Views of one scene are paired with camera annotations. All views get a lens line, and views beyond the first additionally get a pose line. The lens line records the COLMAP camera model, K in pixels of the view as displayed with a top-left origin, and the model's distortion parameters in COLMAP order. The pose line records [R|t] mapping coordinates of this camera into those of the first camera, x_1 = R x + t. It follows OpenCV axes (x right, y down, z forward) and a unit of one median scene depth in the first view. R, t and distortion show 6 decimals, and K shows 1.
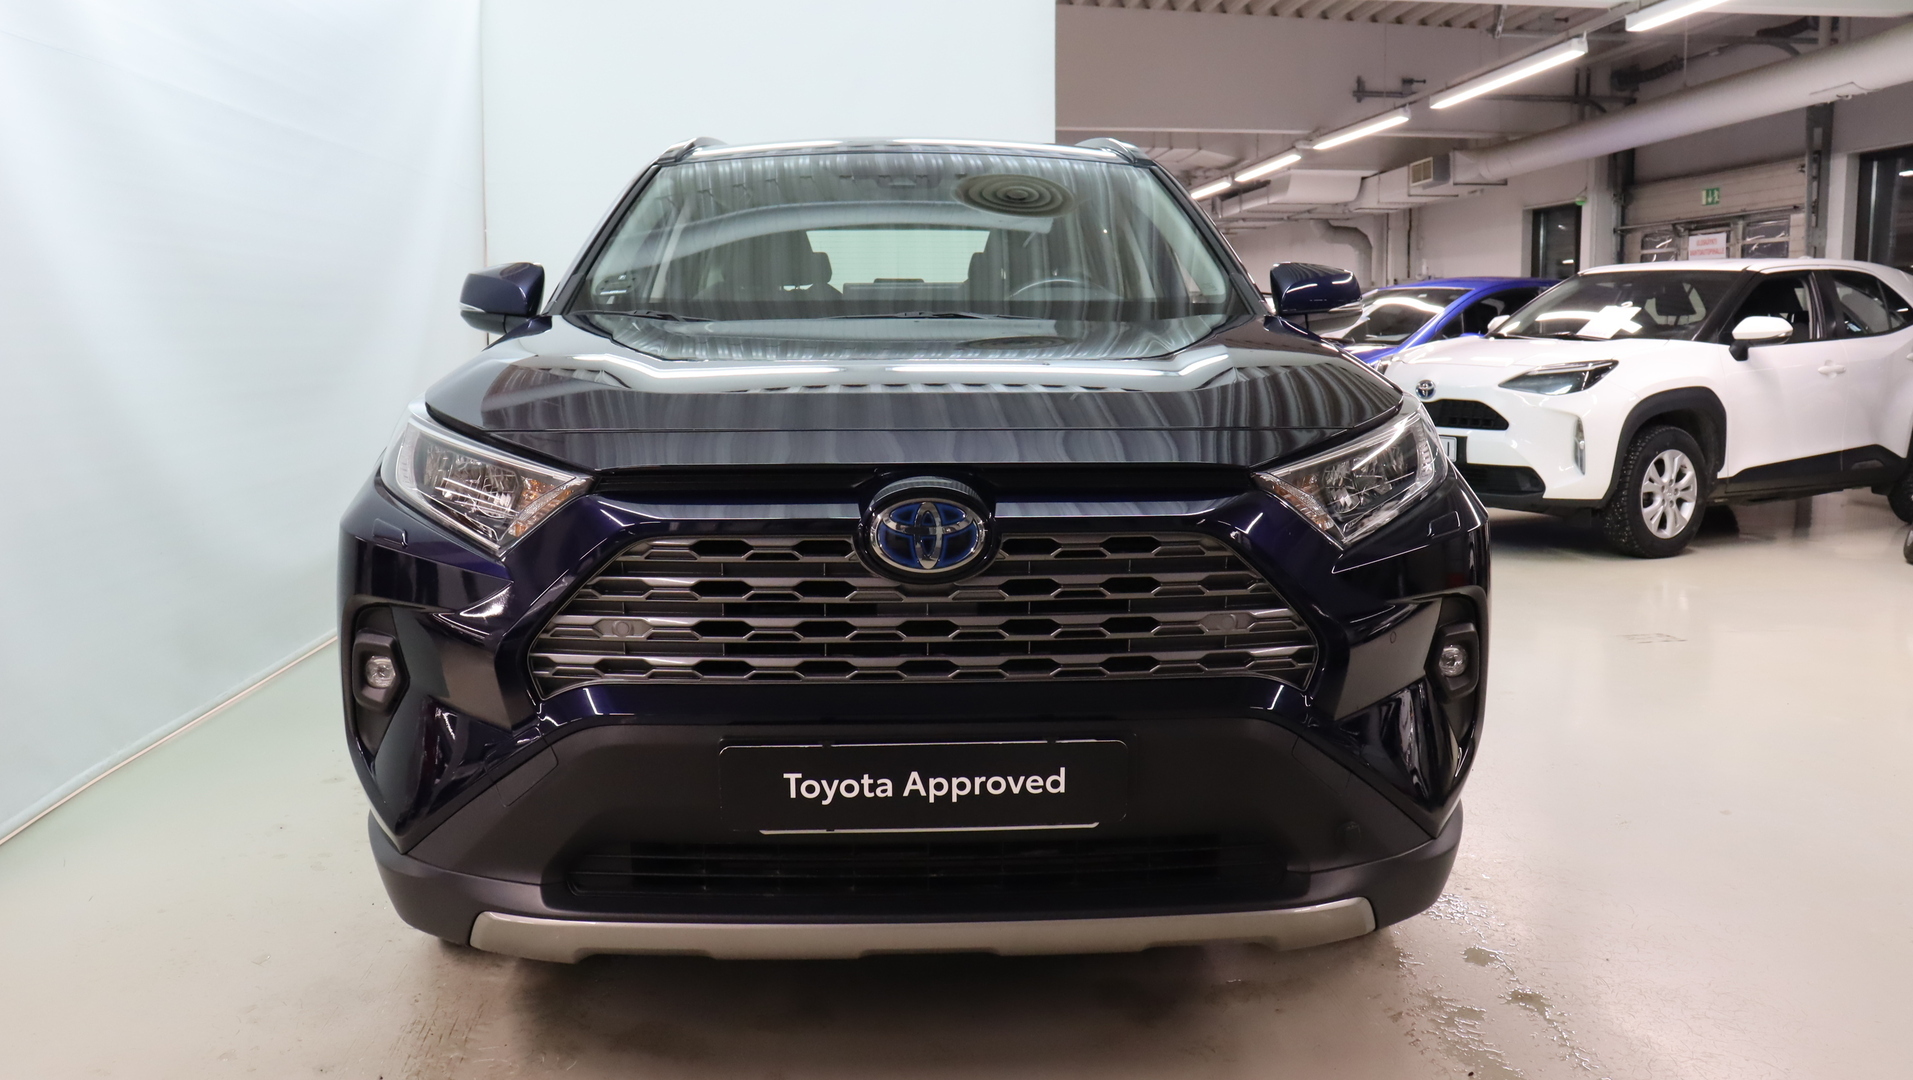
lens RADIAL K [[1706.4, 0, 965.4], [0, 1706.4, 505.6], [0, 0, 1]] dist [-0.212142, 0.213557]
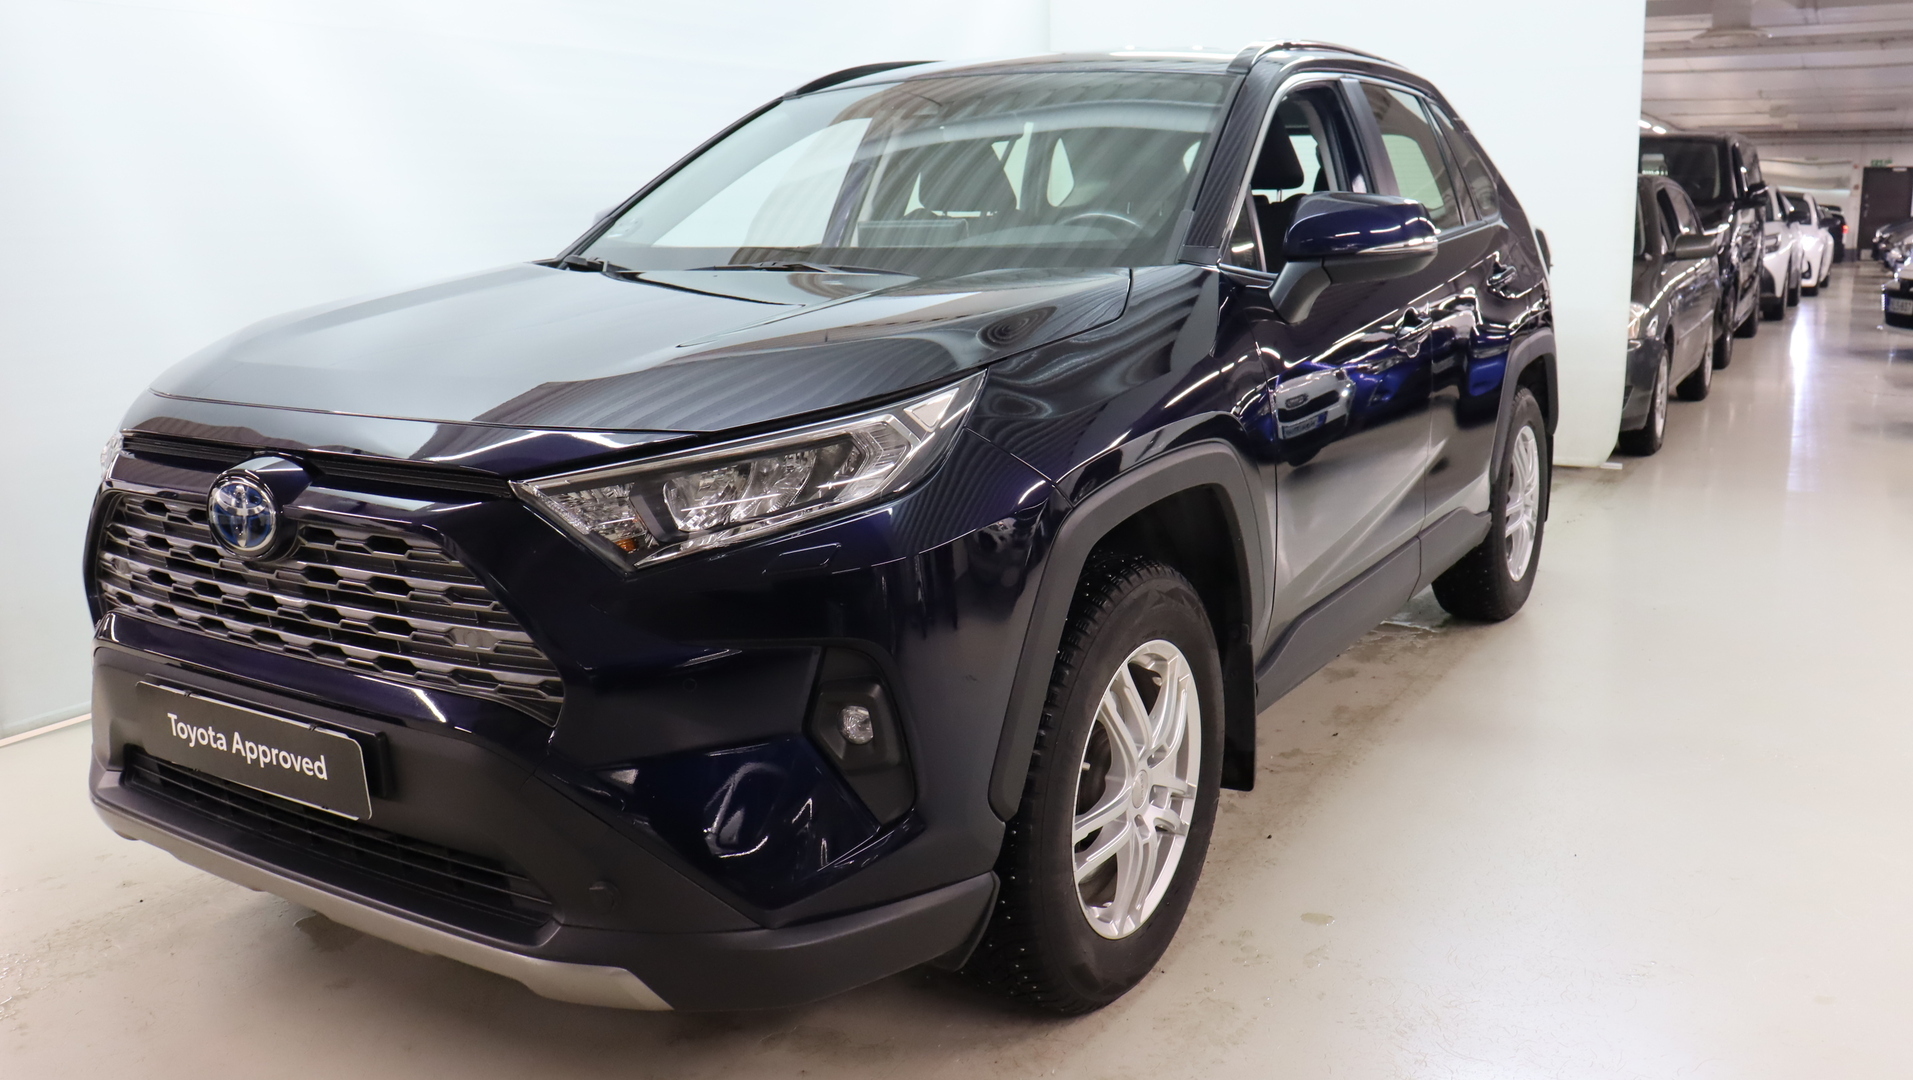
lens RADIAL K [[1717.6, 0, 956.5], [0, 1717.6, 540.0], [0, 0, 1]] dist [-0.215133, 0.225476]
pose [[0.836313, 0.116002, -0.535840, 0.885605], [-0.048556, 0.989191, 0.138362, -0.129030], [0.546098, -0.089696, 0.832906, 0.379655]]
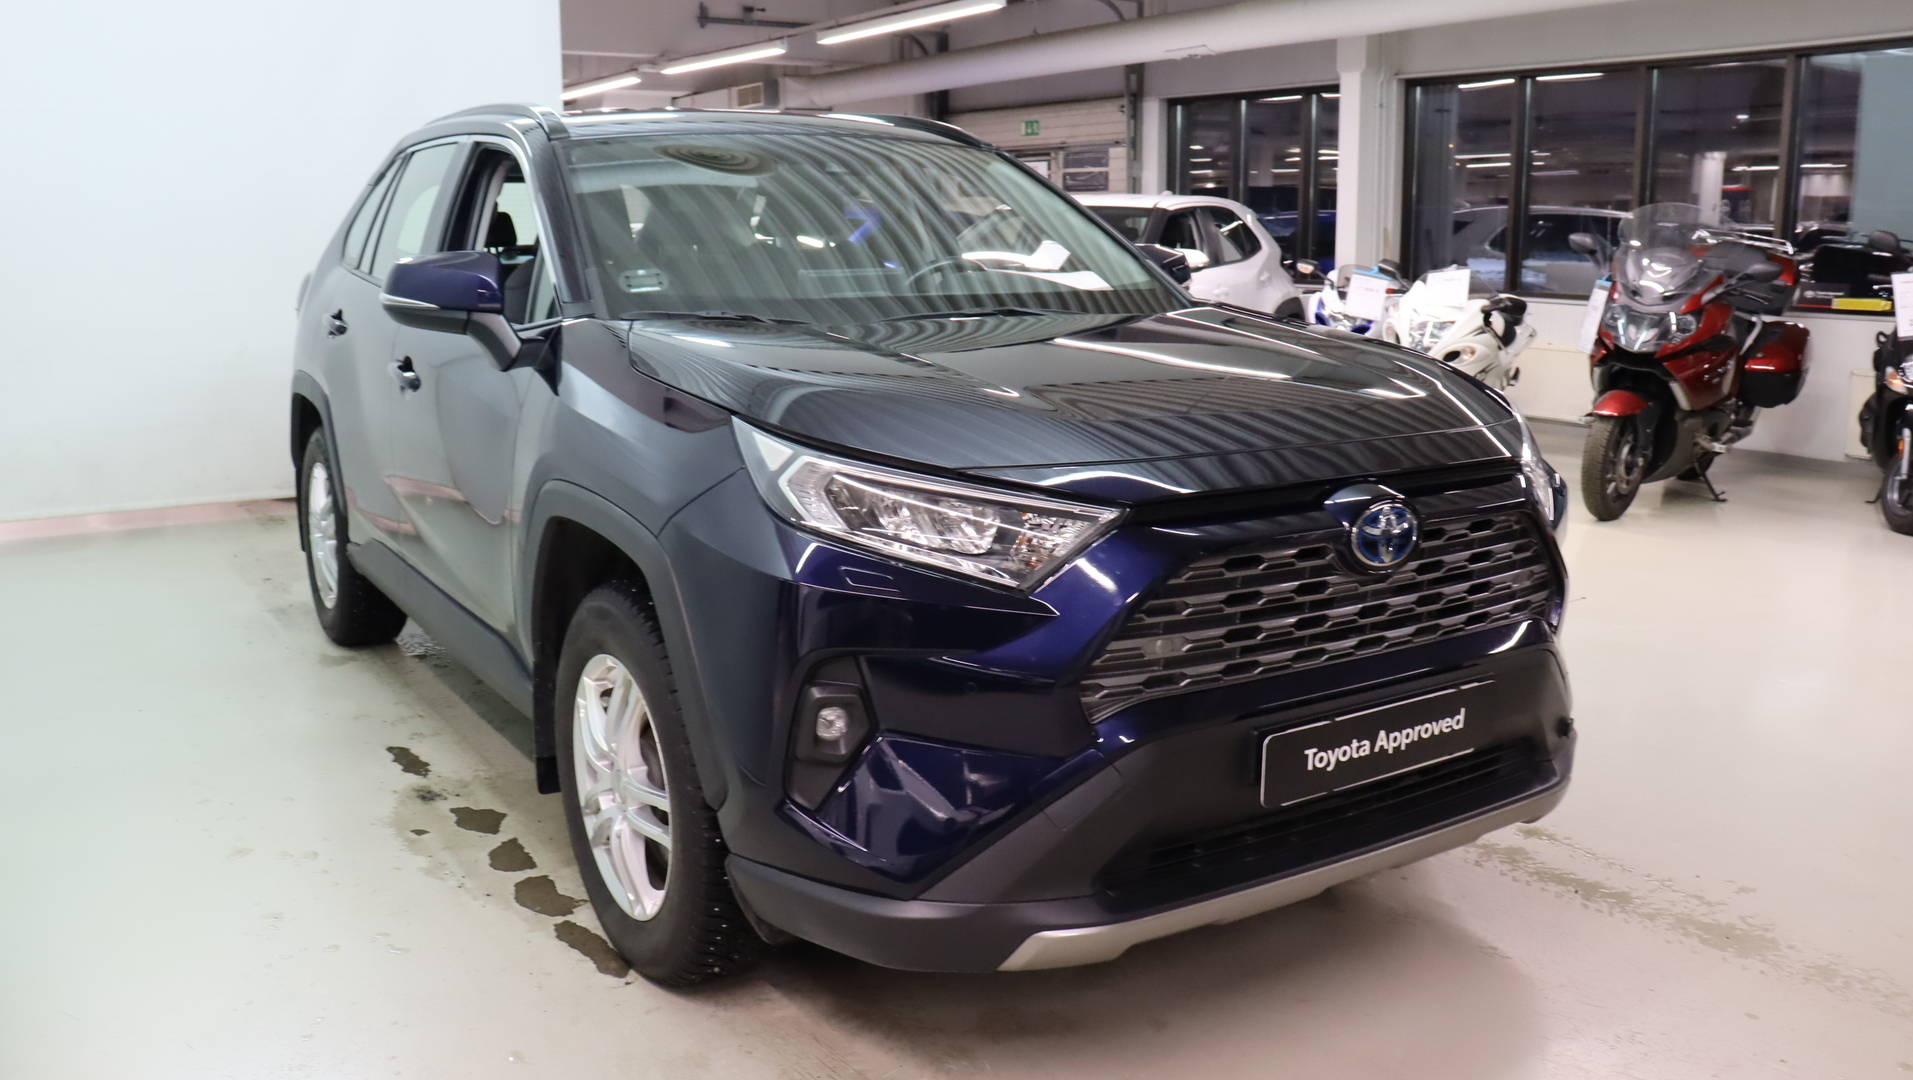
lens RADIAL K [[1717.6, 0, 956.5], [0, 1717.6, 540.0], [0, 0, 1]] dist [-0.215133, 0.225476]
pose [[0.844601, -0.096123, 0.526696, -0.895656], [0.050768, 0.993697, 0.099941, -0.112640], [-0.532983, -0.057671, 0.844158, 0.148527]]
